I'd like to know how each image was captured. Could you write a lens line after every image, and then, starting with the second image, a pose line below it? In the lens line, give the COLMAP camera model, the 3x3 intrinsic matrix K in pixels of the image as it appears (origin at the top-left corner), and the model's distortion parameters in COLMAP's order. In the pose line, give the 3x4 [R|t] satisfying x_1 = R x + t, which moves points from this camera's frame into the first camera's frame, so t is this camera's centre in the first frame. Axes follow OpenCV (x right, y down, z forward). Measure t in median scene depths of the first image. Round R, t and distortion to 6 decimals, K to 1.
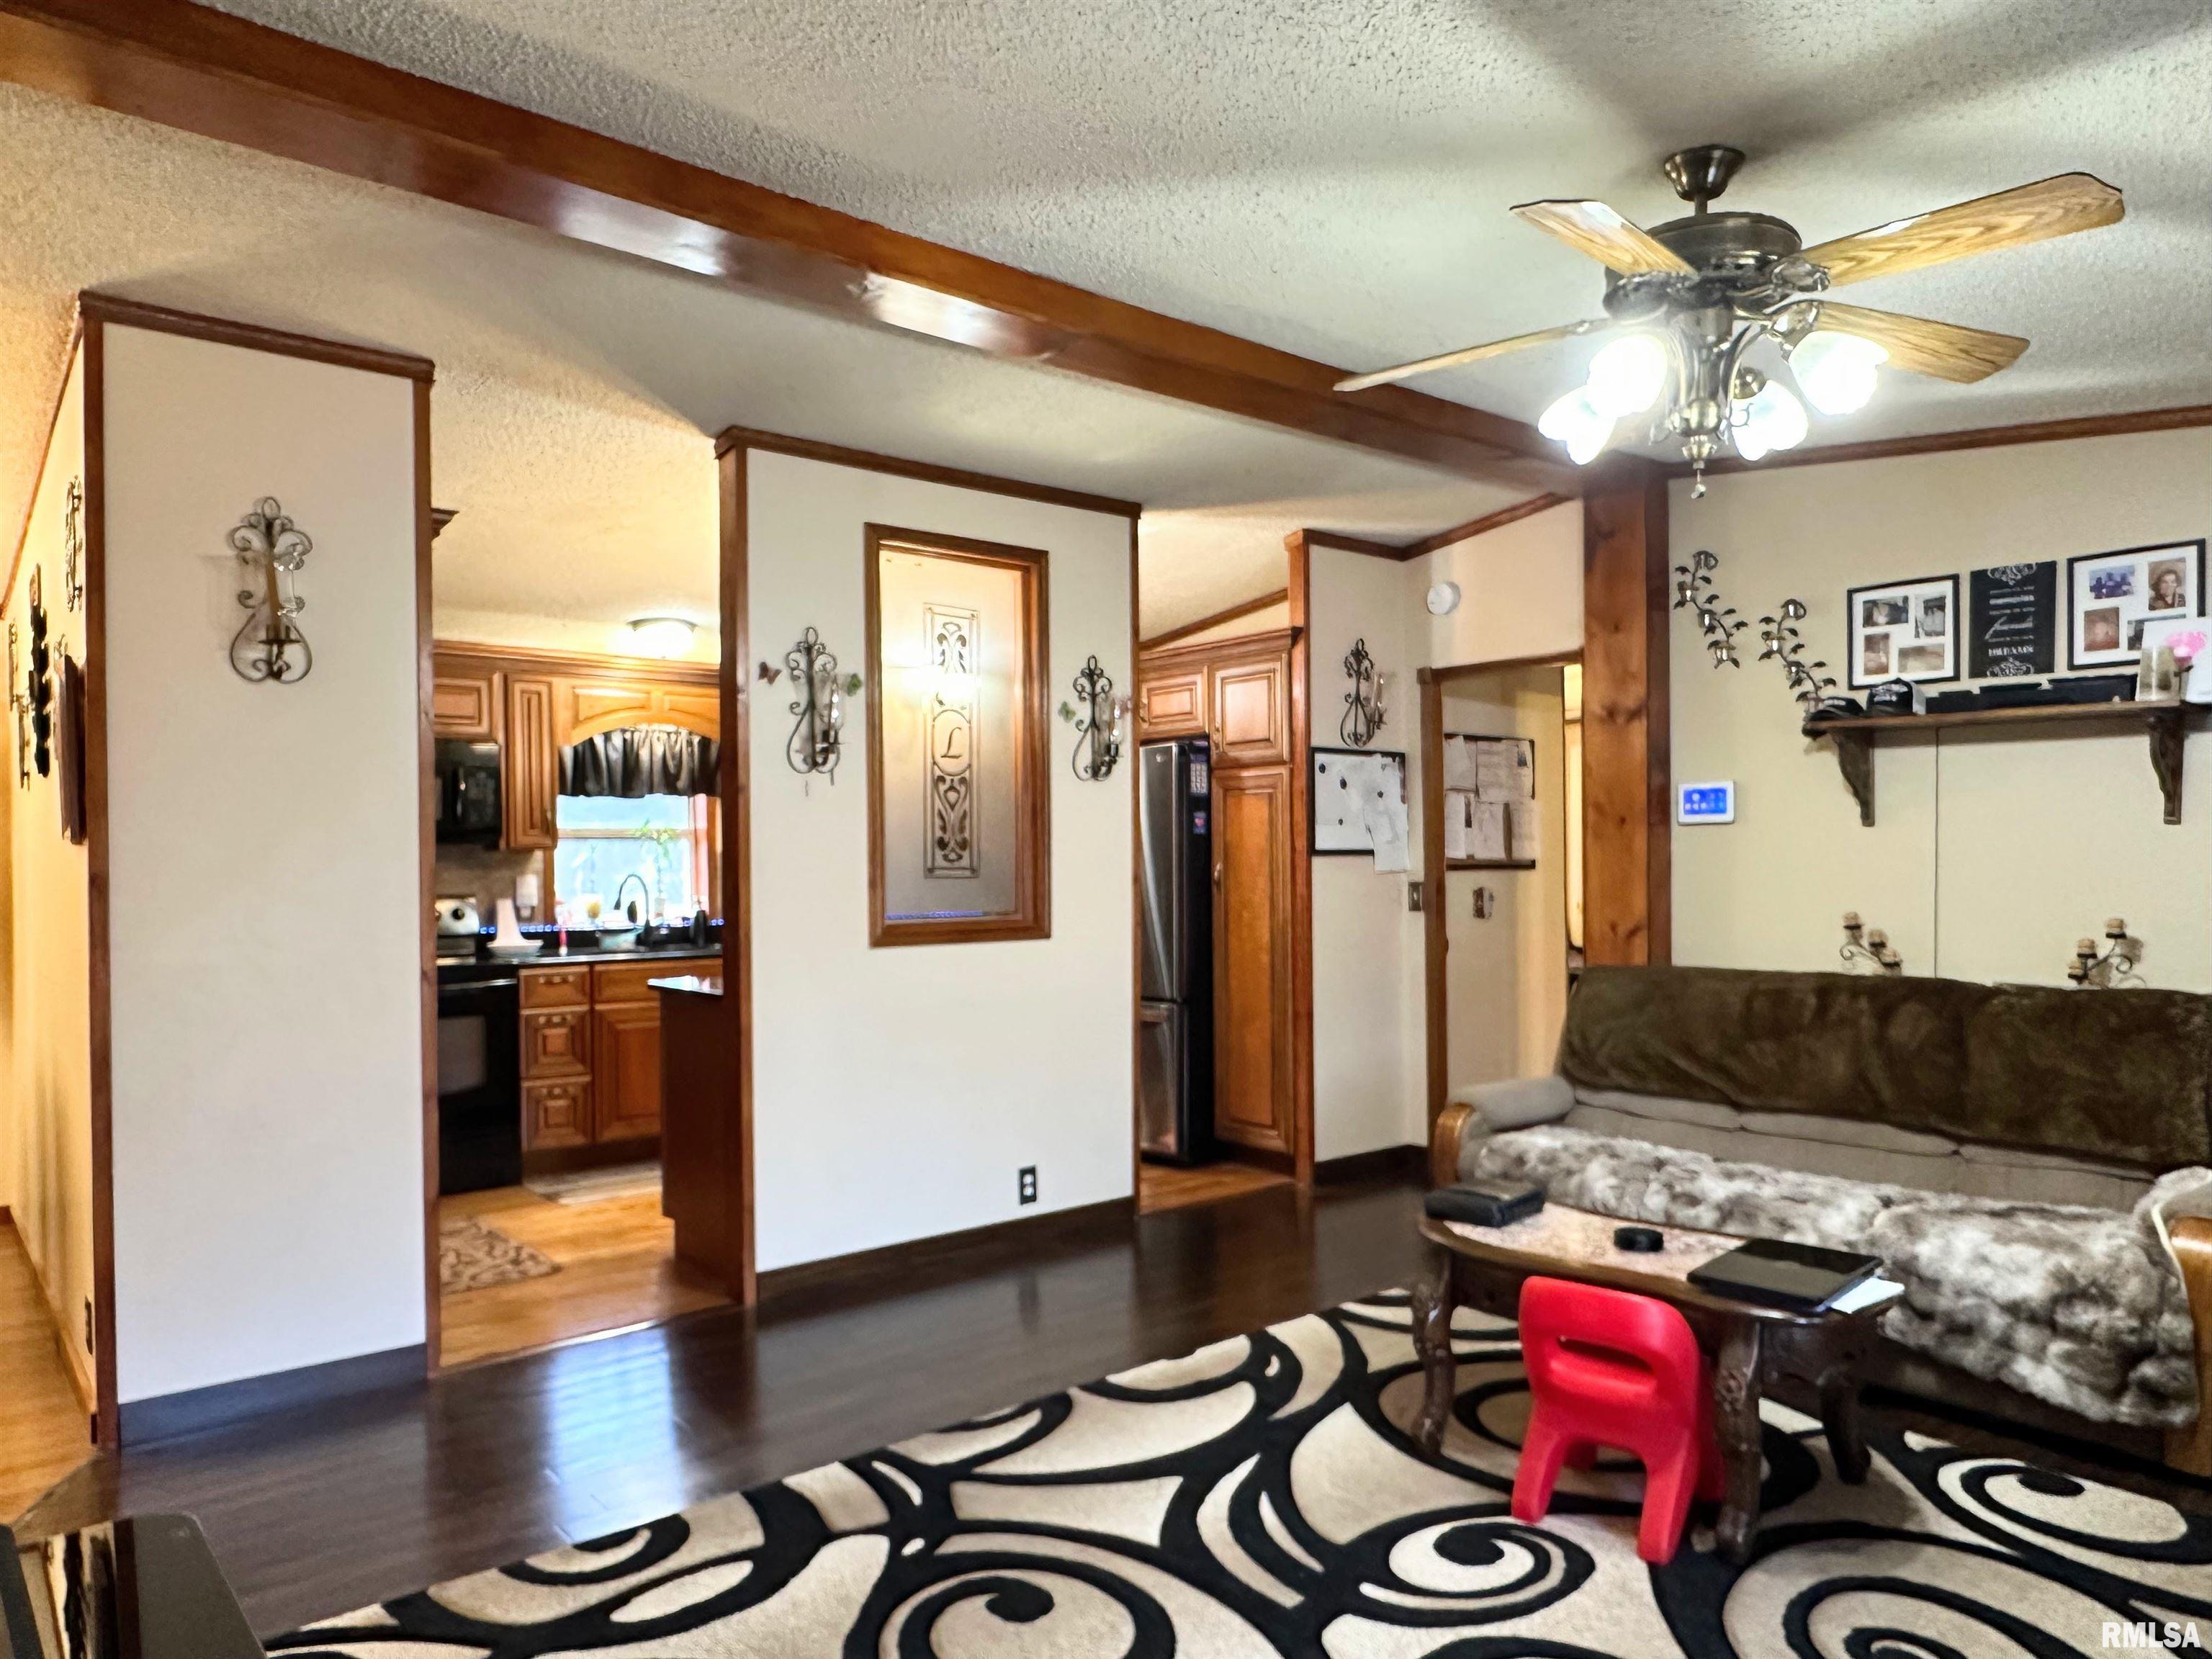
lens RADIAL K [[1454.1, 0, 1083.6], [0, 1454.1, 877.1], [0, 0, 1]] dist [-0.003143, -0.000214]
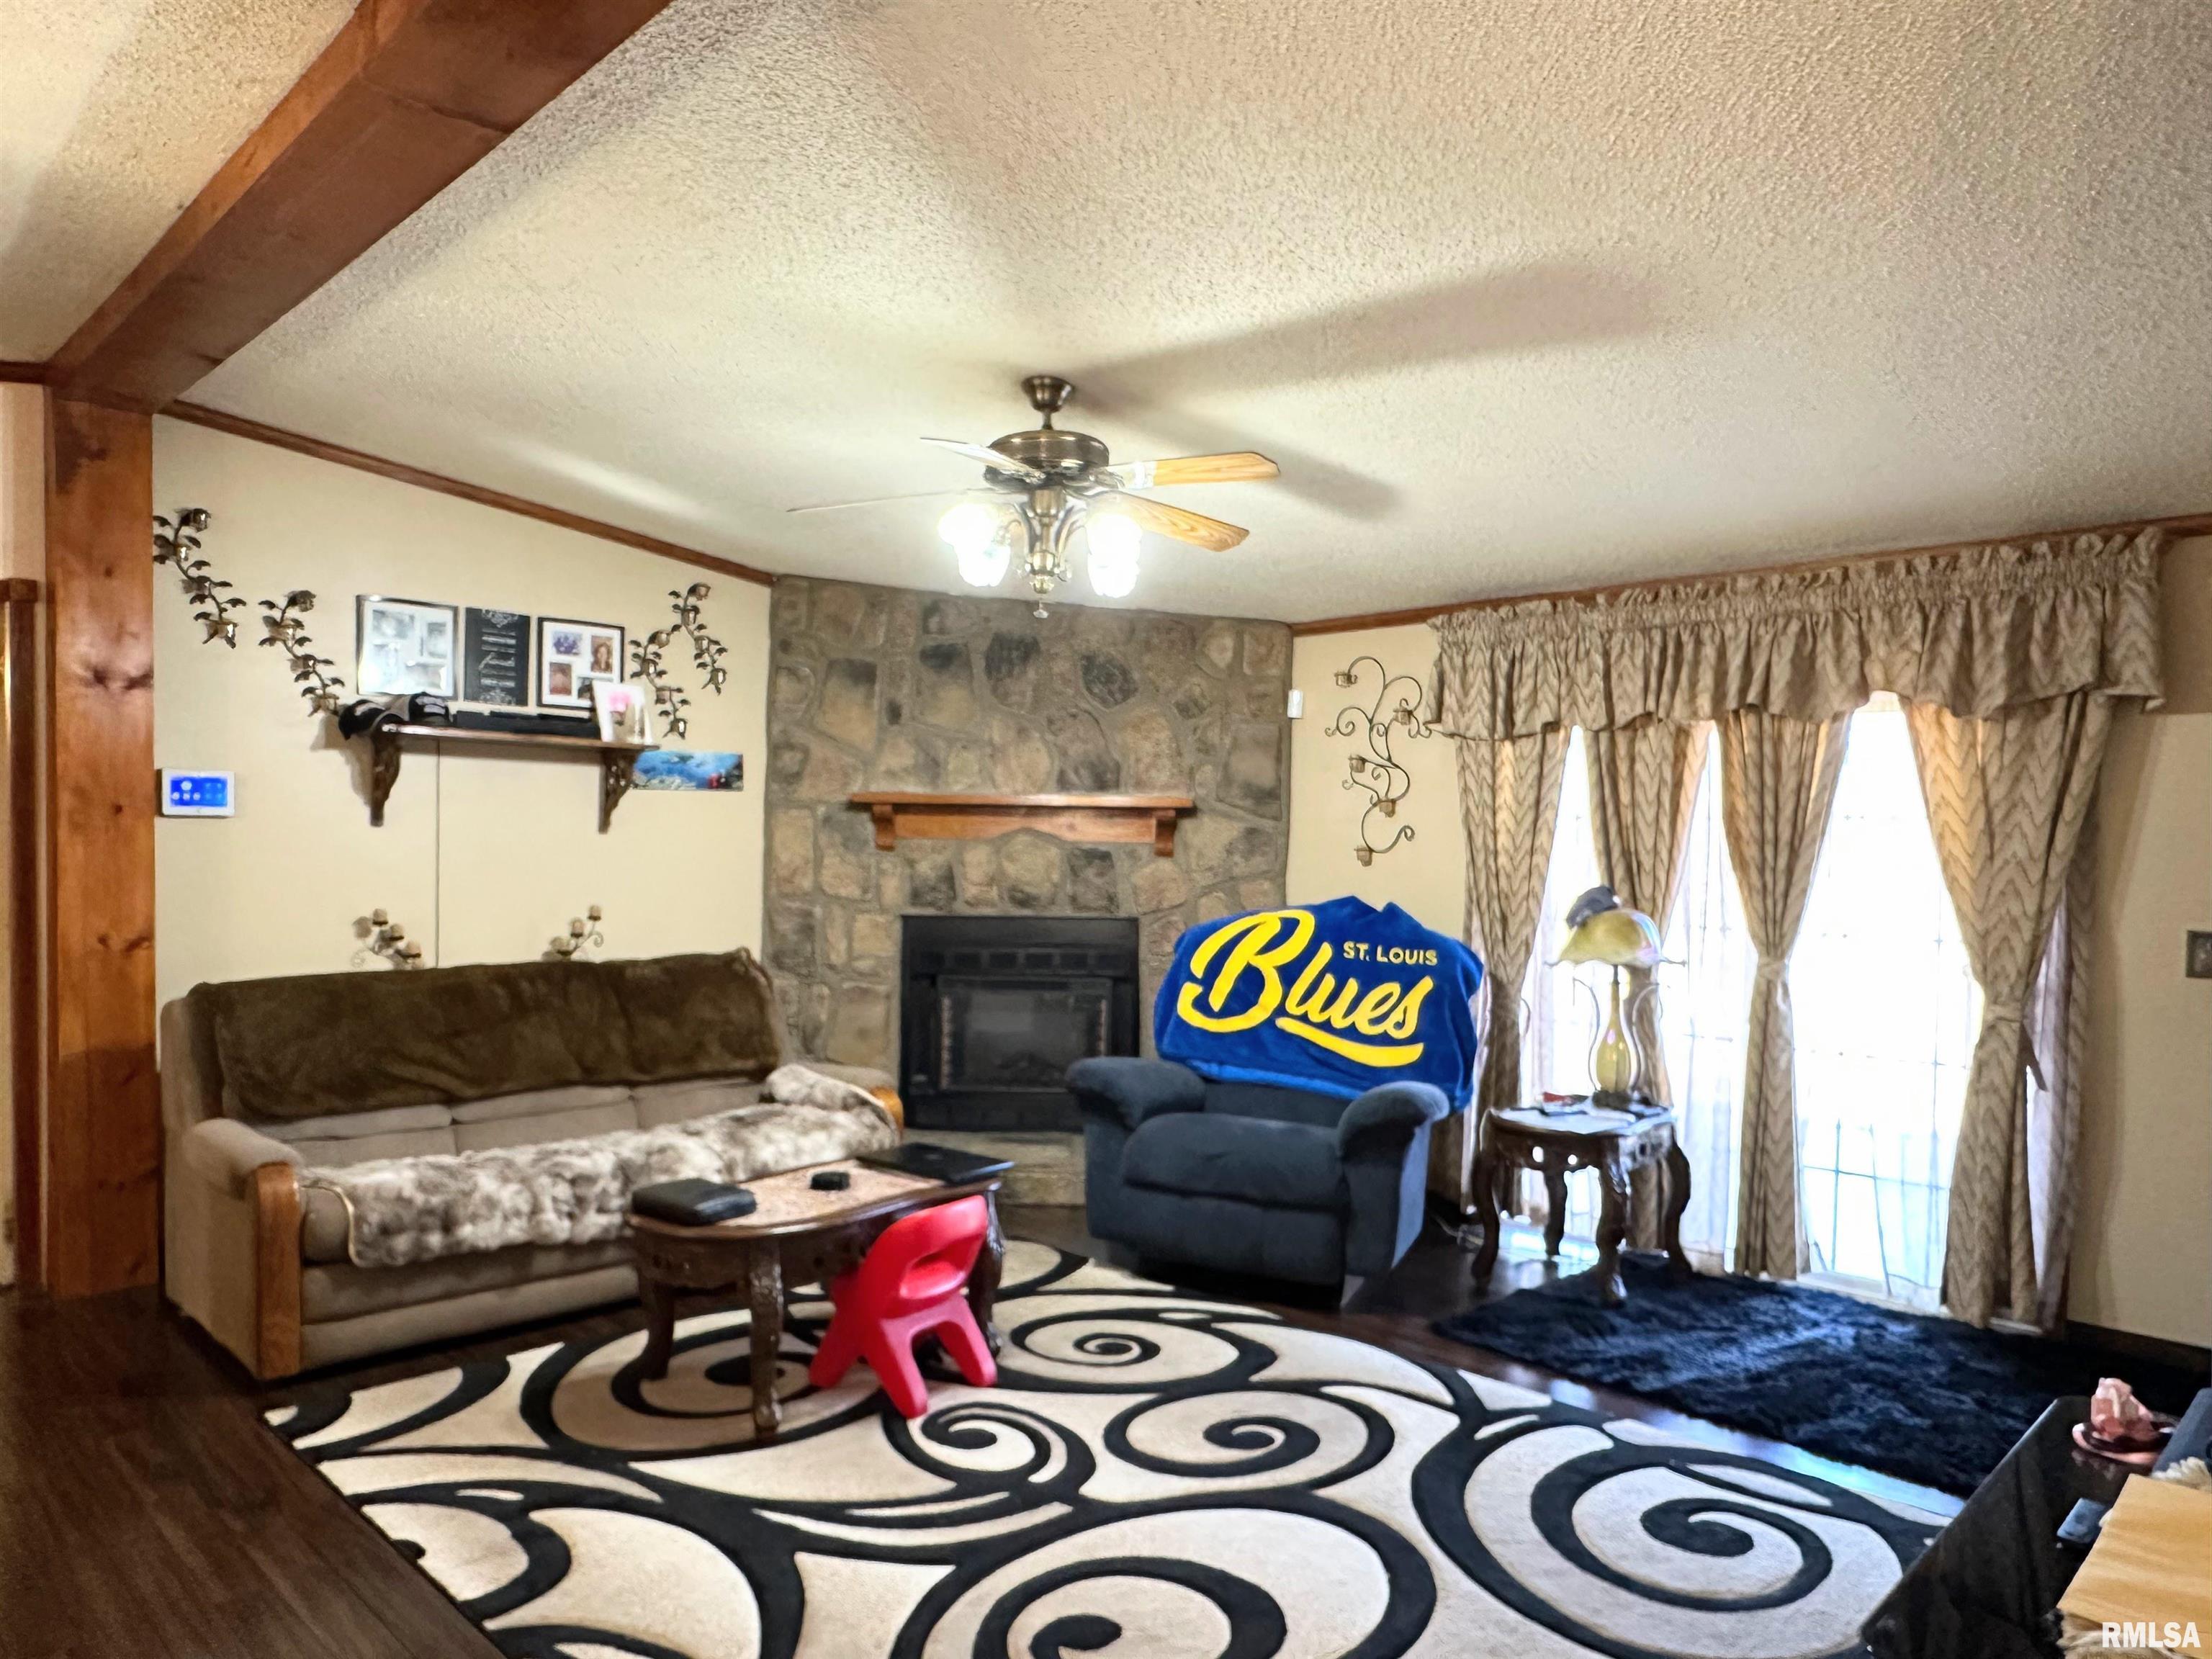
lens RADIAL K [[1454.1, 0, 1083.6], [0, 1454.1, 877.1], [0, 0, 1]] dist [-0.003143, -0.000214]
pose [[-0.091175, -0.015481, 0.995715, -0.598929], [0.002873, 0.999871, 0.015809, -0.014932], [-0.995831, 0.004302, -0.091119, 0.644893]]
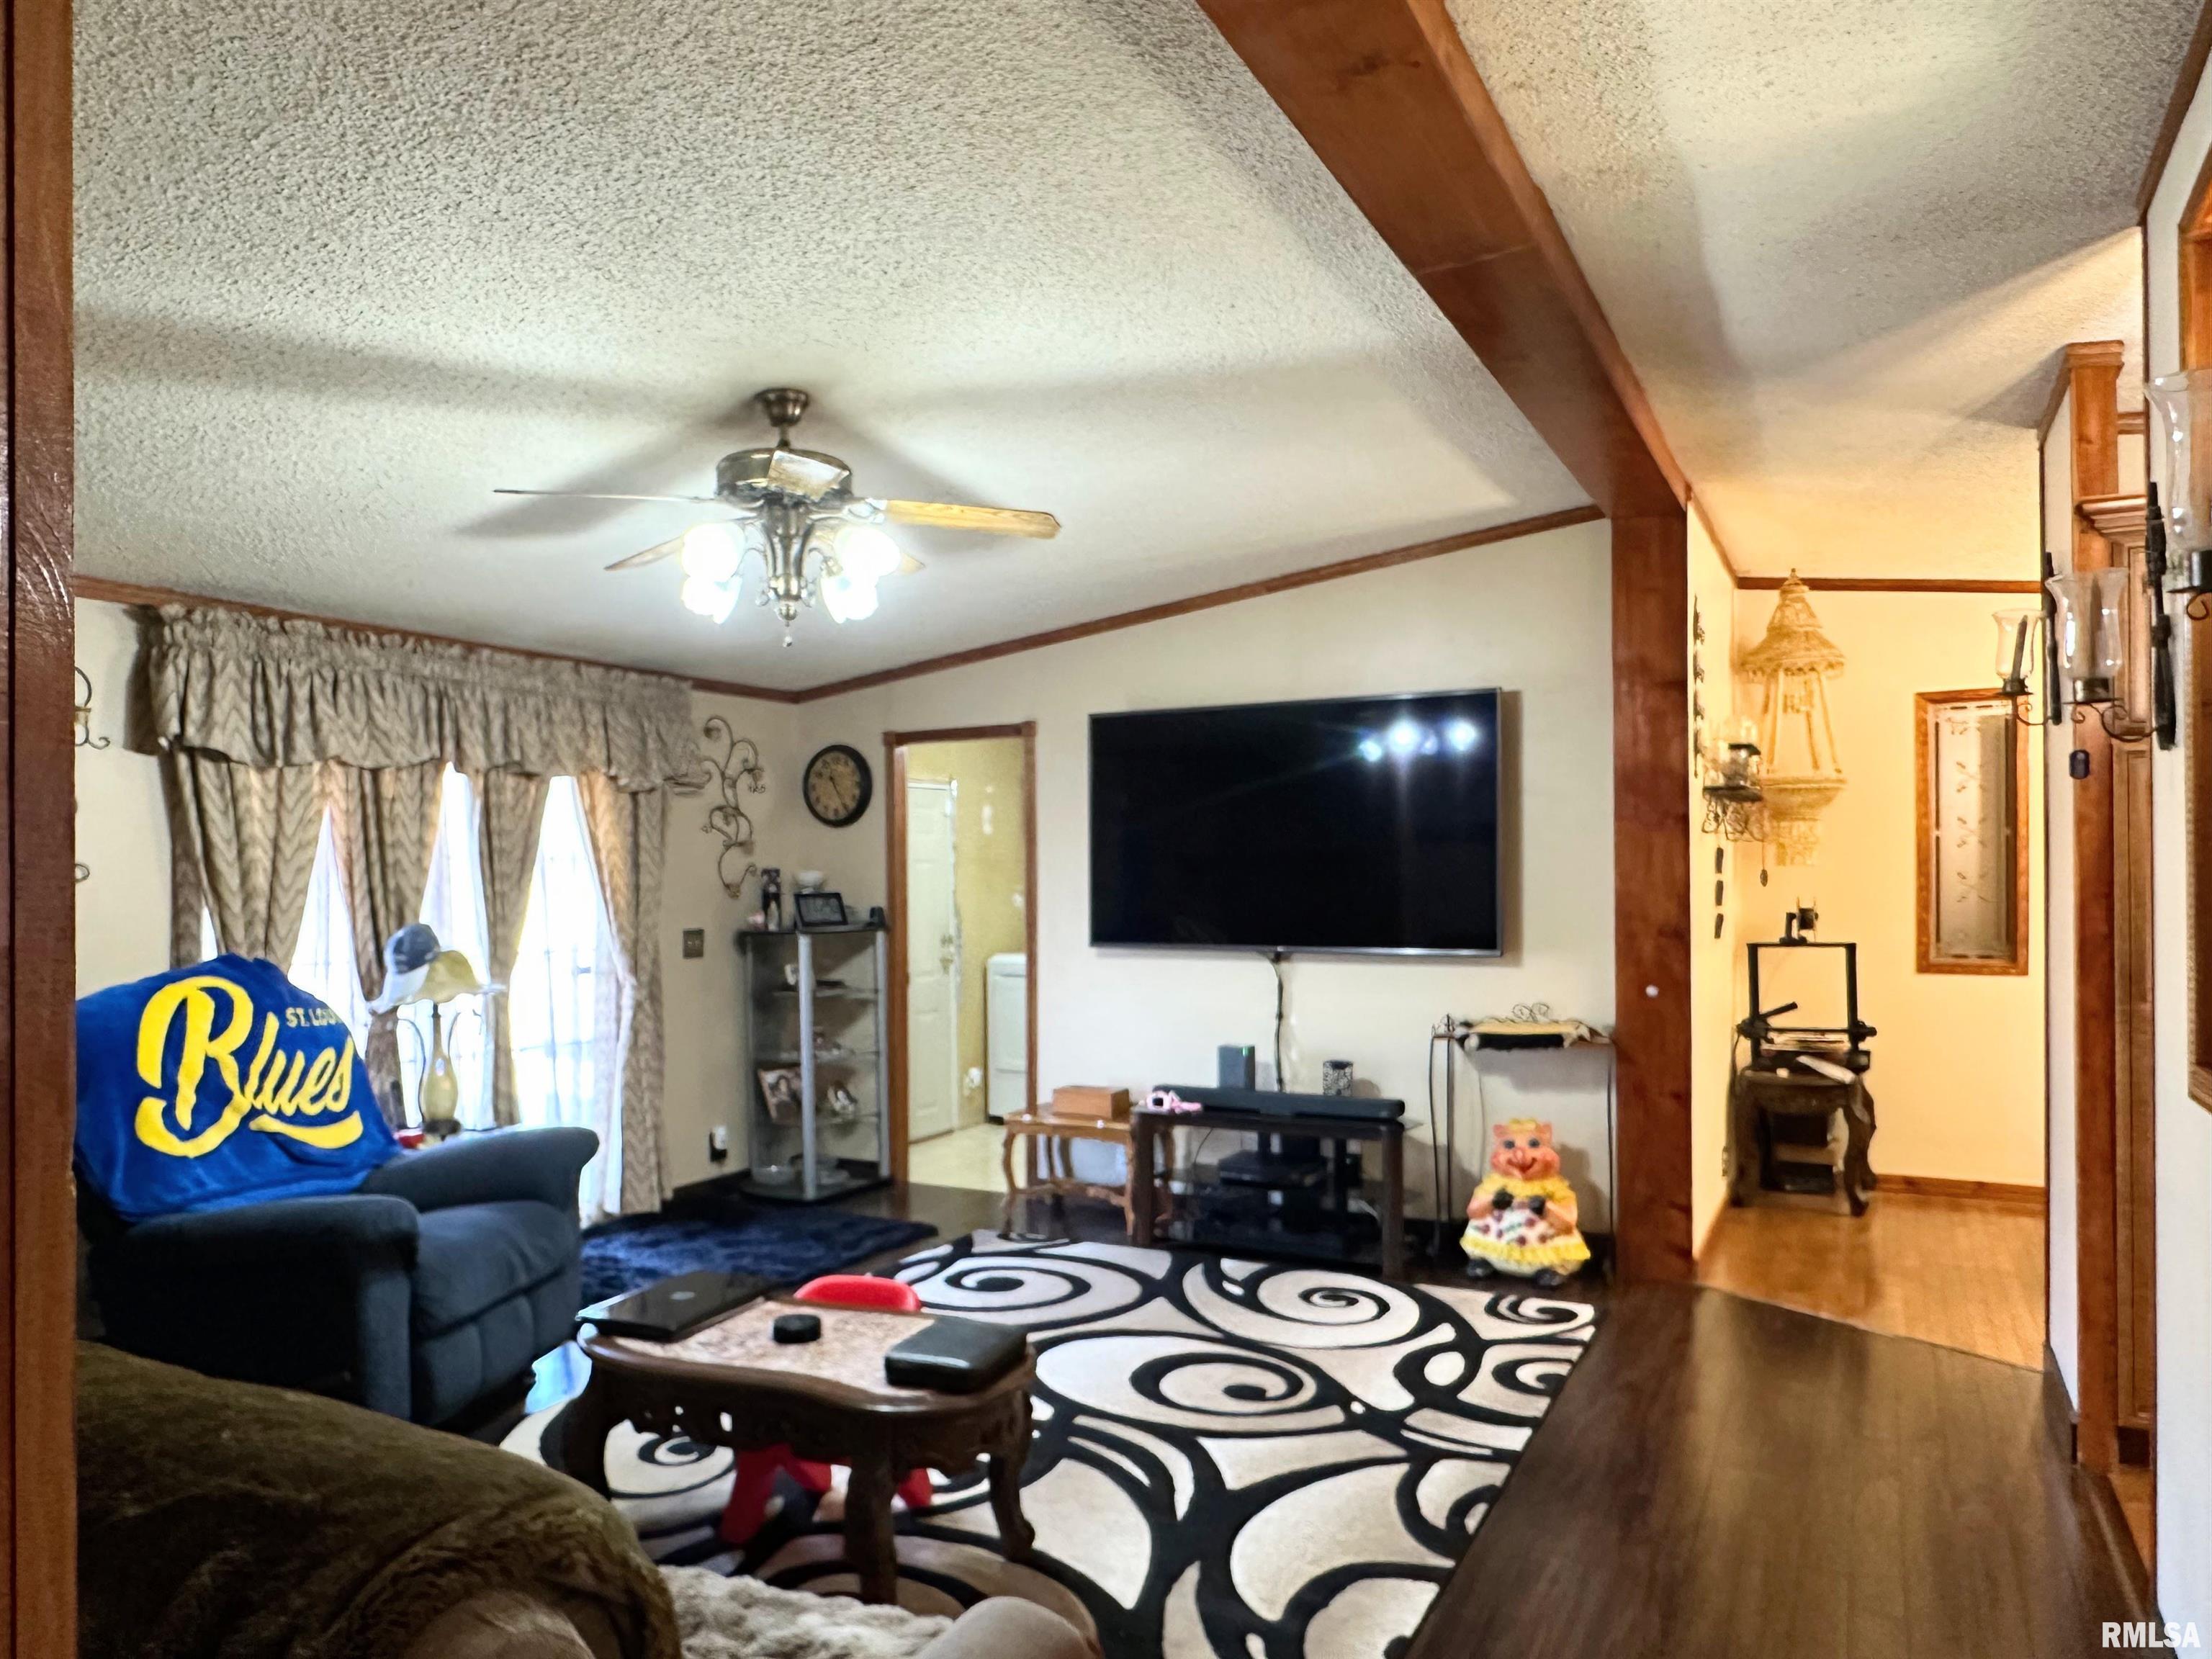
lens RADIAL K [[1454.1, 0, 1083.6], [0, 1454.1, 877.1], [0, 0, 1]] dist [-0.003143, -0.000214]
pose [[-0.928750, 0.018300, -0.370254, 0.392513], [0.012961, 0.999773, 0.016903, -0.038008], [0.370479, 0.010900, -0.928777, 1.384160]]
